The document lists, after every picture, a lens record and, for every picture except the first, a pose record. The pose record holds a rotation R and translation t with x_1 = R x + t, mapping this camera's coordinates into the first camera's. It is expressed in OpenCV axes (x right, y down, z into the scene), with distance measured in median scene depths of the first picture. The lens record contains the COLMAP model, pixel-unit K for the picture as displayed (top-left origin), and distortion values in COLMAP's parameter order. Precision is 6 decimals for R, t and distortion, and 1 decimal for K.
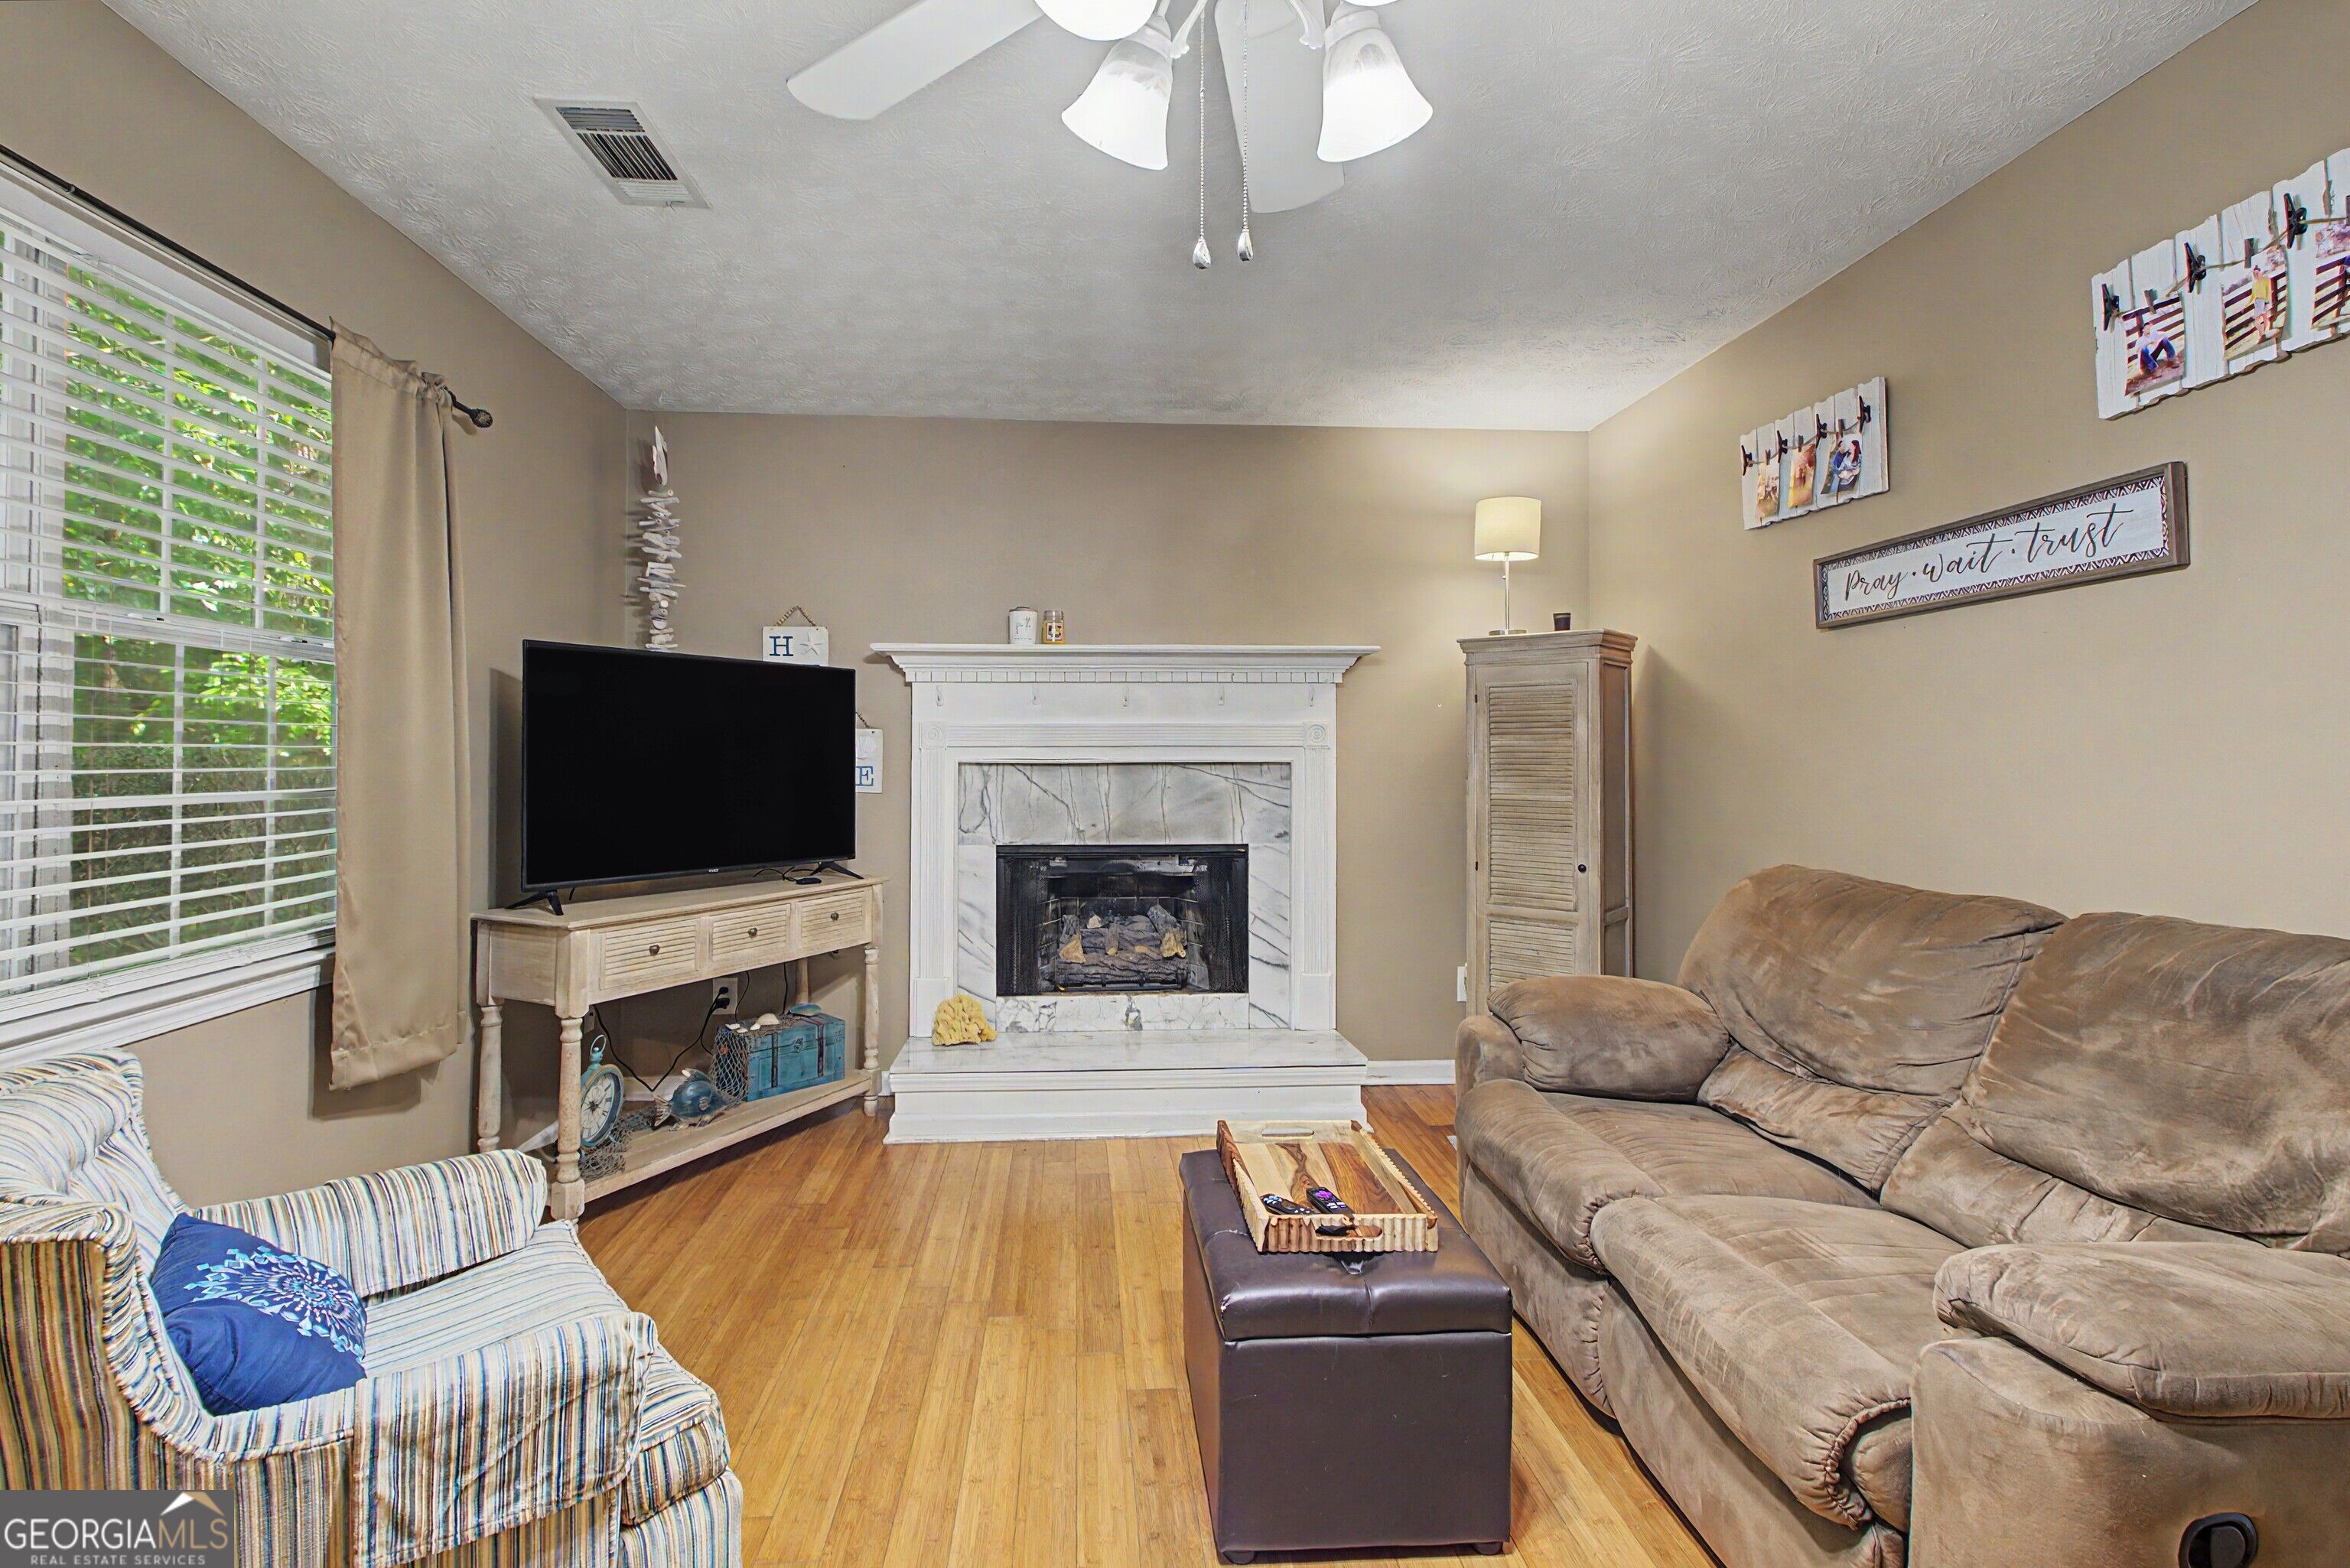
lens RADIAL K [[1113.7, 0, 1146.5], [0, 1113.7, 745.8], [0, 0, 1]] dist [0.003558, 0.000930]
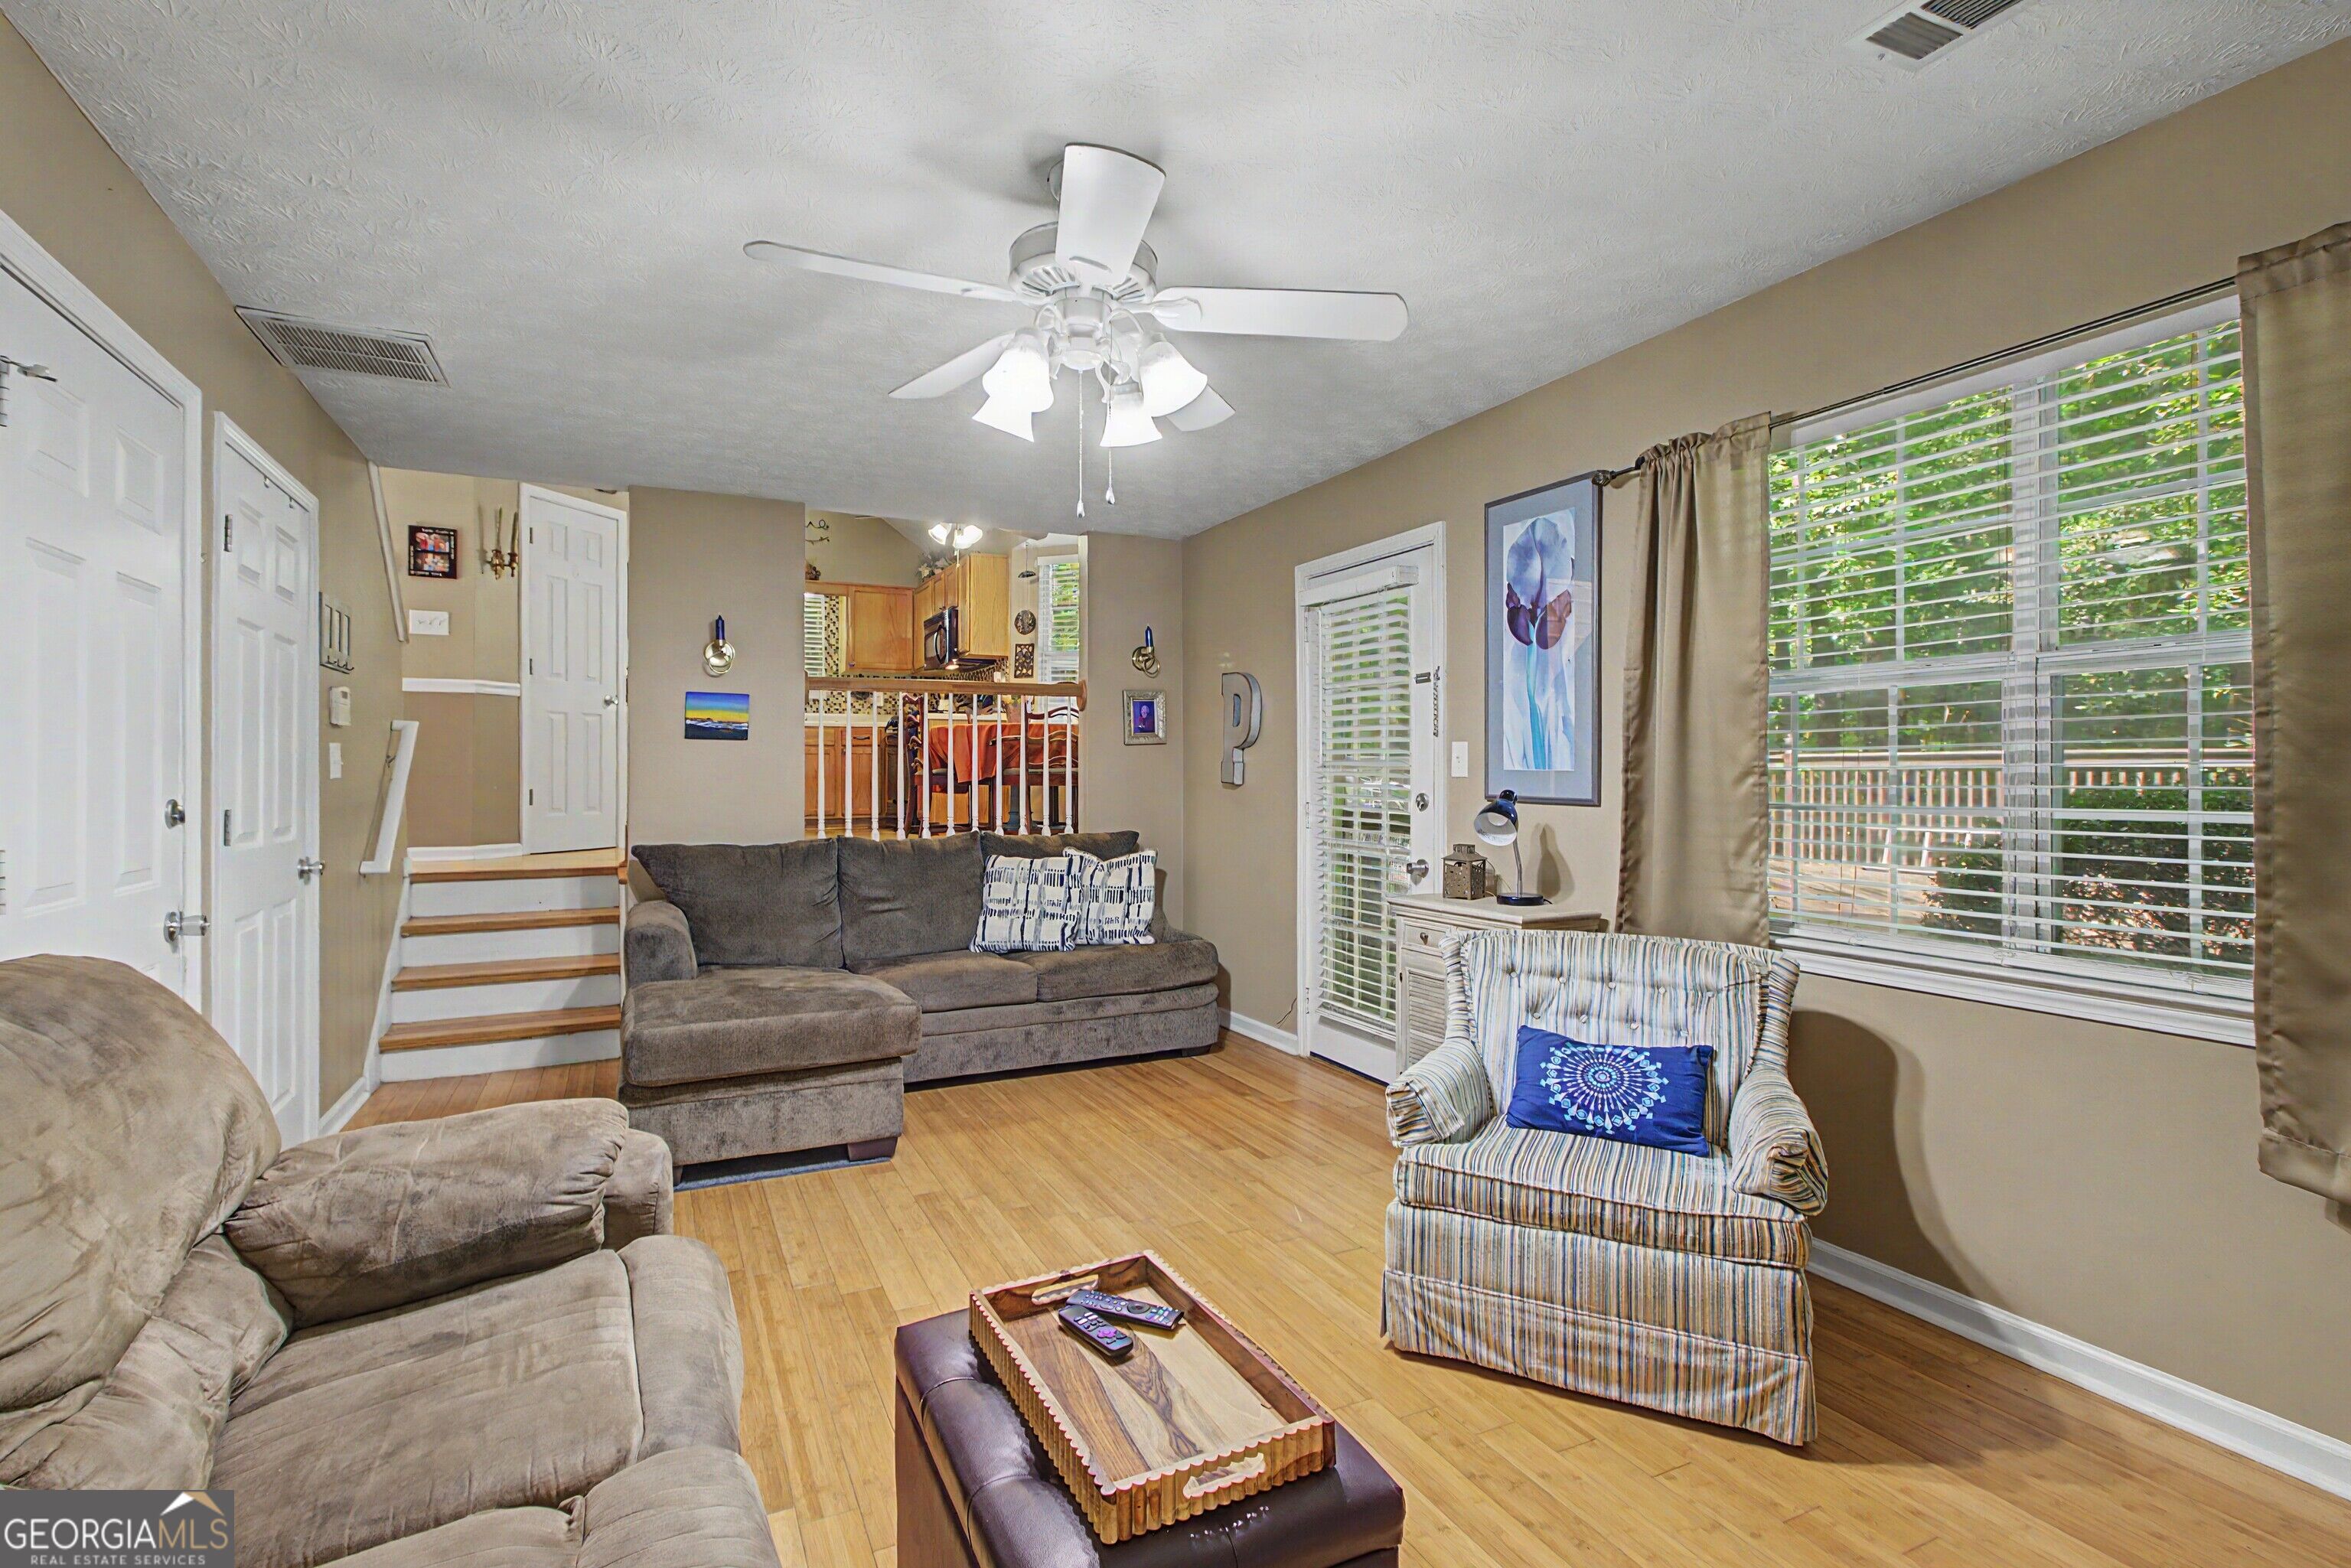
lens RADIAL K [[1114.2, 0, 1176.9], [0, 1114.2, 773.4], [0, 0, 1]] dist [0.003558, 0.000930]
pose [[-0.930520, -0.002046, -0.366236, 0.204544], [0.004379, 0.999851, -0.016713, 0.012044], [0.366216, -0.017155, -0.930372, 0.888627]]
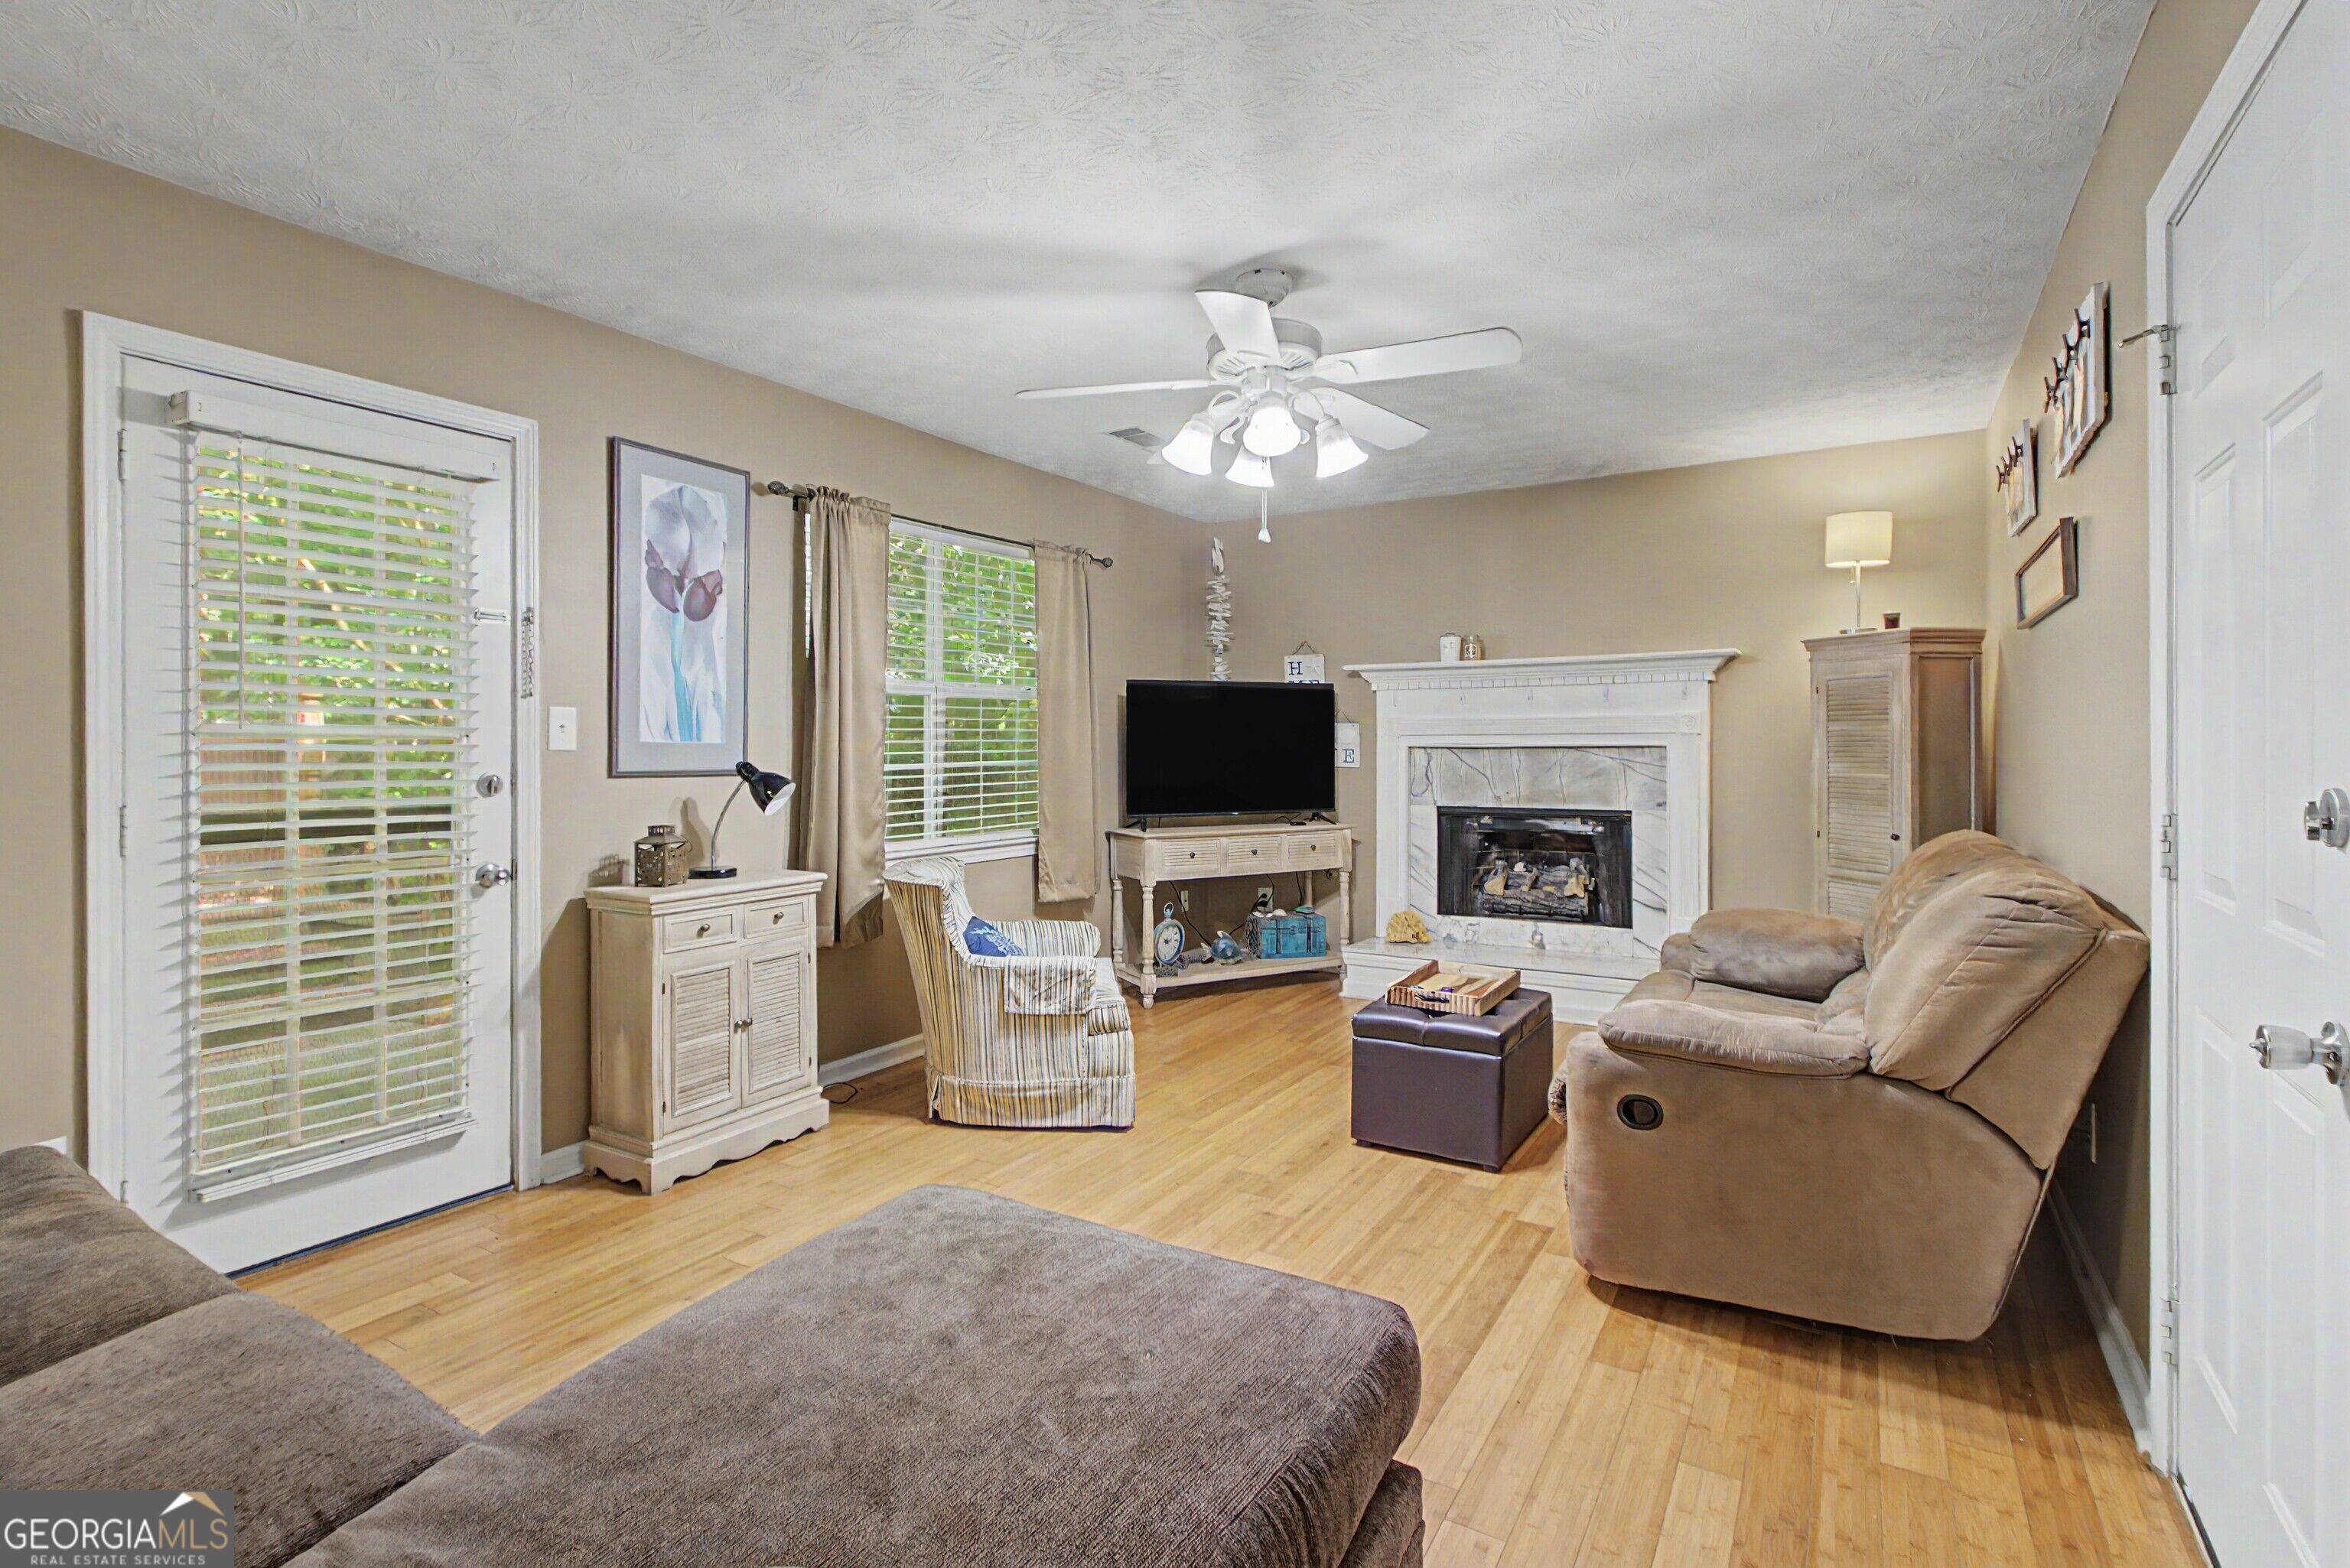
lens RADIAL K [[1138.2, 0, 1125.7], [0, 1138.2, 747.5], [0, 0, 1]] dist [0.003204, 0.000618]
pose [[0.802157, -0.002537, -0.597108, 0.429257], [0.013327, 0.999818, 0.013655, -0.008387], [0.596965, -0.018911, 0.802045, -0.390647]]
